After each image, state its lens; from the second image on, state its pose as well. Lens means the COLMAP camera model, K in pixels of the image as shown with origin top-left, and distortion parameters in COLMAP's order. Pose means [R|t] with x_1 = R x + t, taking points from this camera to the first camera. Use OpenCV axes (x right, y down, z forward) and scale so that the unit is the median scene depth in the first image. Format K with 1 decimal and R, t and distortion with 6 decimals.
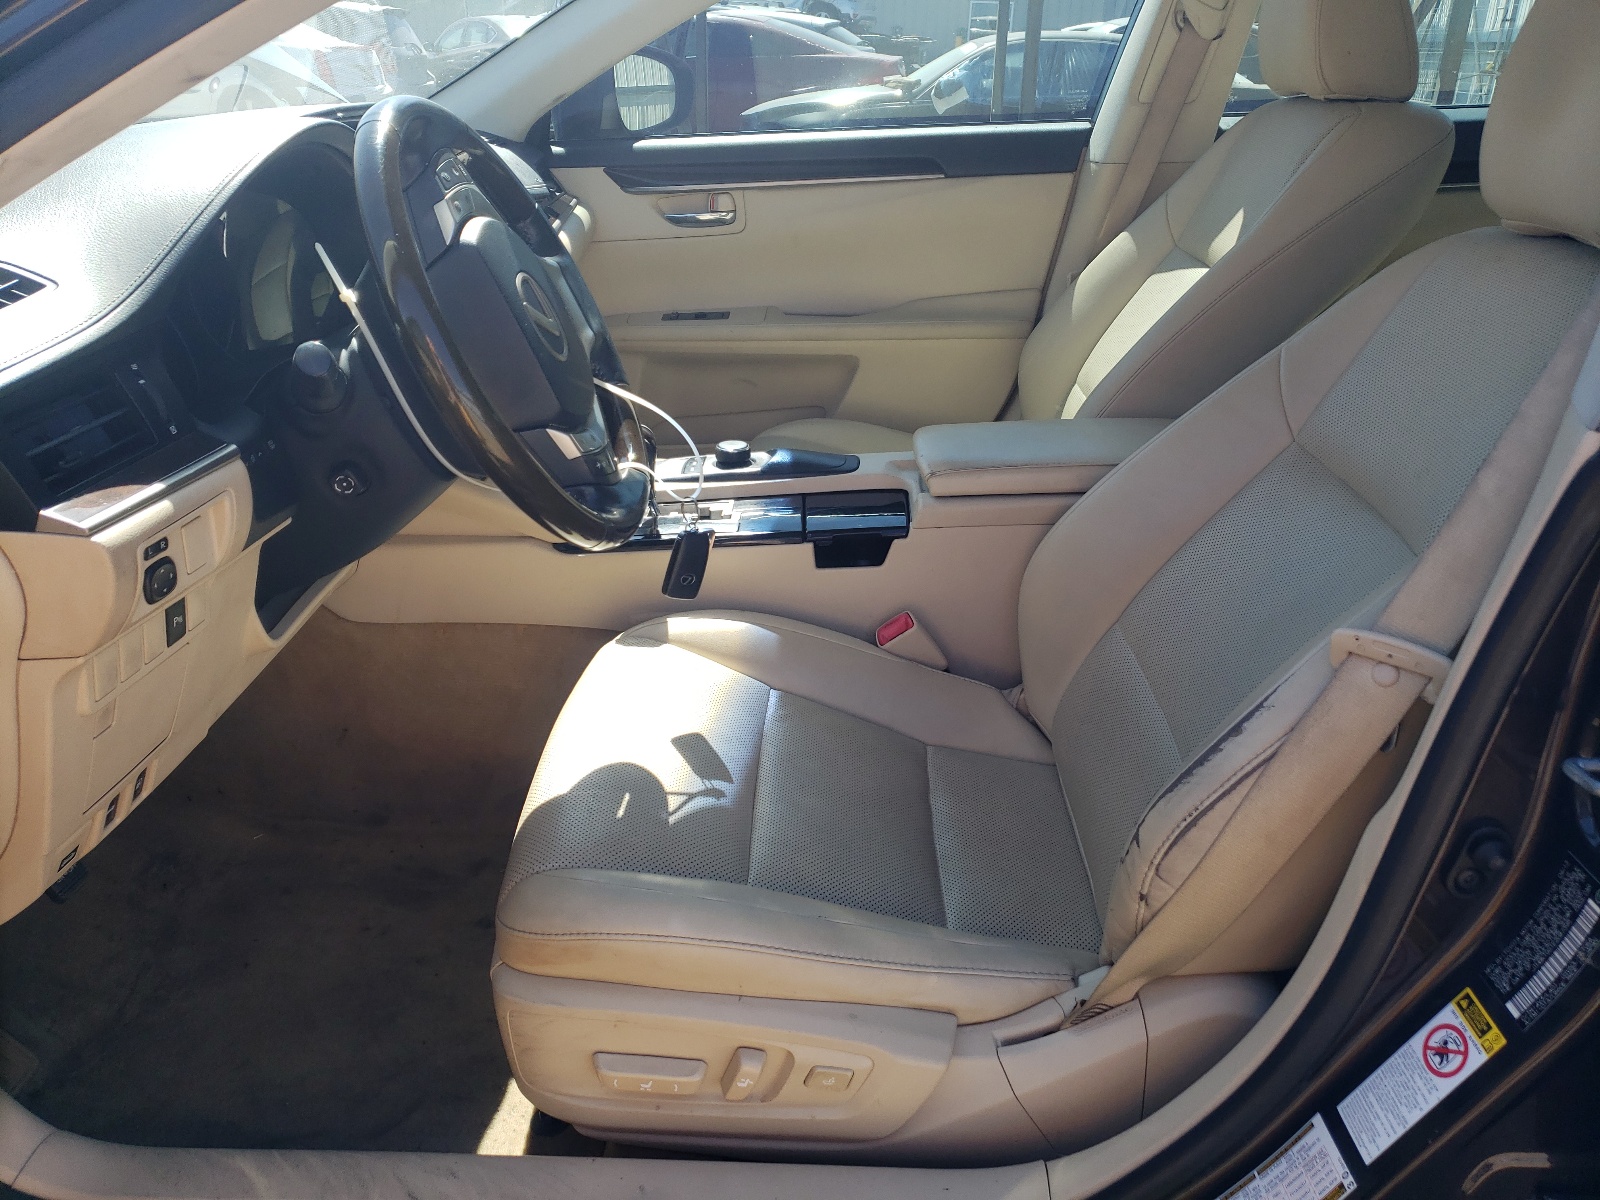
lens RADIAL K [[1217.4, 0, 799.7], [0, 1217.4, 598.5], [0, 0, 1]] dist [-0.009471, -0.001210]
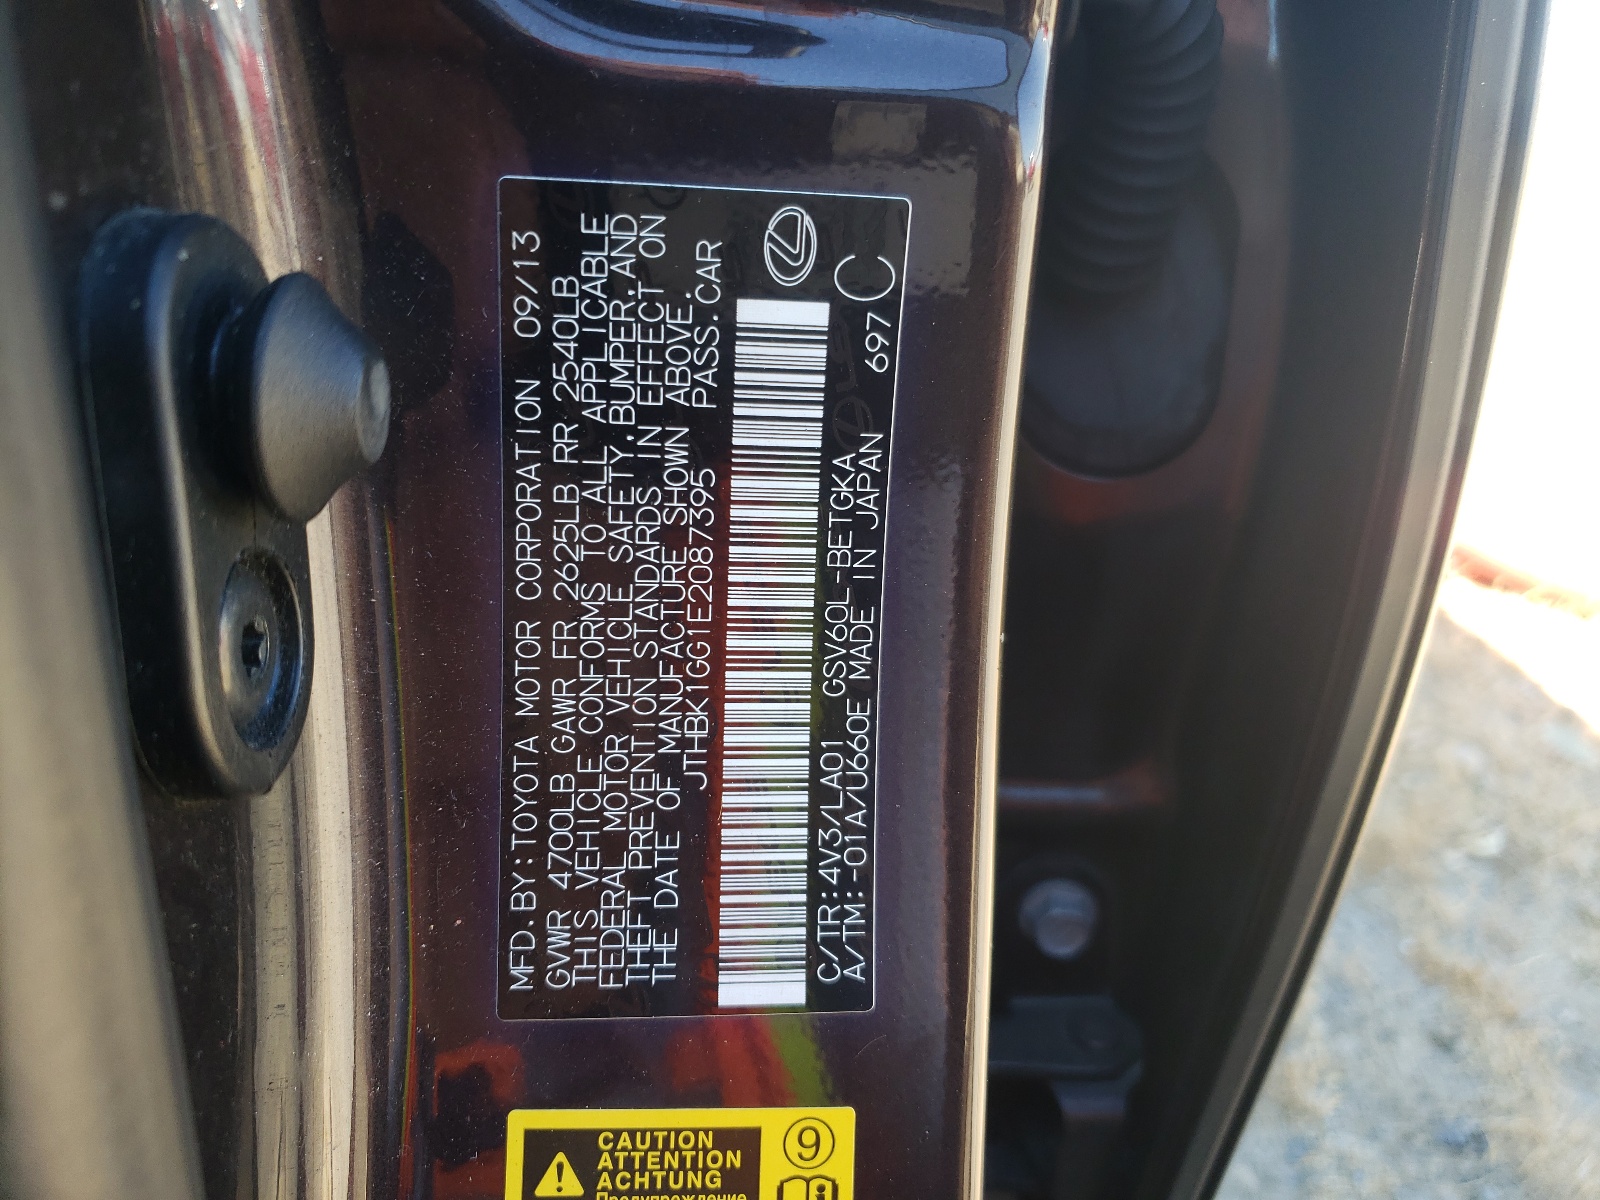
lens RADIAL K [[1217.4, 0, 798.2], [0, 1217.4, 598.0], [0, 0, 1]] dist [-0.009471, -0.001210]
pose [[-0.050155, -0.414771, 0.908543, 0.429209], [0.404041, 0.823498, 0.398250, 0.204231], [-0.913365, 0.387062, 0.126282, 0.951657]]
